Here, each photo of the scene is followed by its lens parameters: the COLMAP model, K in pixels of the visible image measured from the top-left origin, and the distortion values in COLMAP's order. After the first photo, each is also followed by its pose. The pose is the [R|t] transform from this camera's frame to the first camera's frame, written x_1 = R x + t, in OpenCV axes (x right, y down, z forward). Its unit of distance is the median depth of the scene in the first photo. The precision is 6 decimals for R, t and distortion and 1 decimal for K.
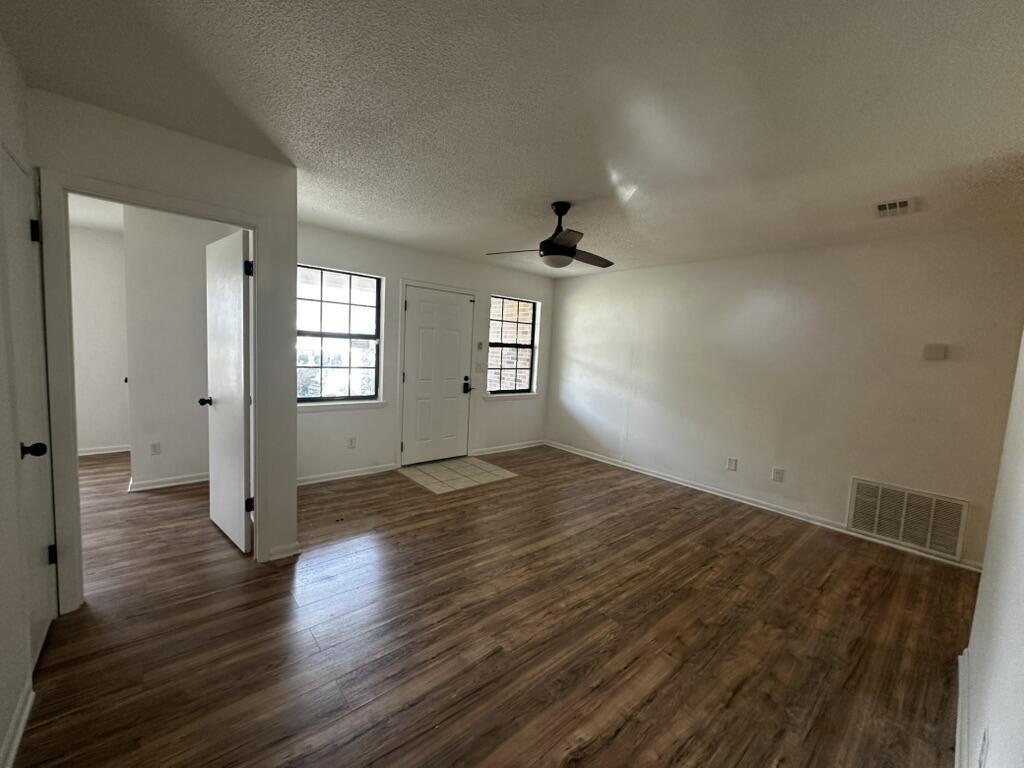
lens RADIAL K [[408.0, 0, 512.0], [0, 408.0, 384.0], [0, 0, 1]] dist [-0.001353, -0.000298]
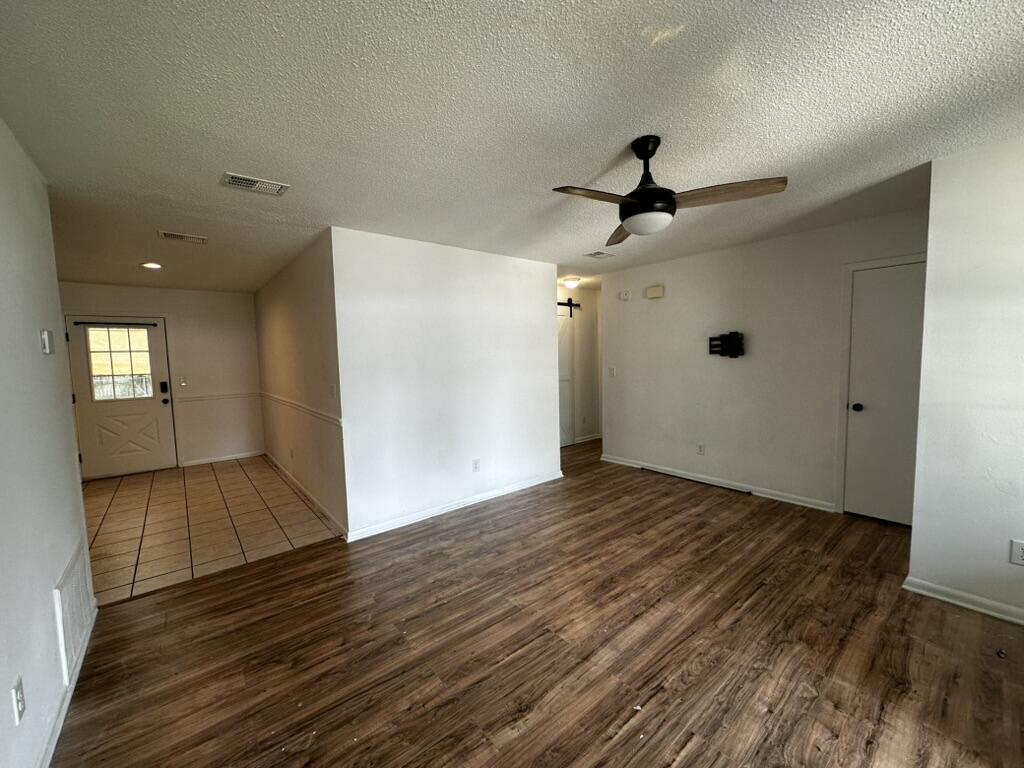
lens RADIAL K [[408.0, 0, 512.0], [0, 408.0, 384.0], [0, 0, 1]] dist [-0.001353, -0.000298]
pose [[-0.999245, -0.028295, 0.026611, 0.348062], [-0.023568, 0.986235, 0.163660, -0.163986], [-0.030876, 0.162909, -0.986158, 1.937020]]
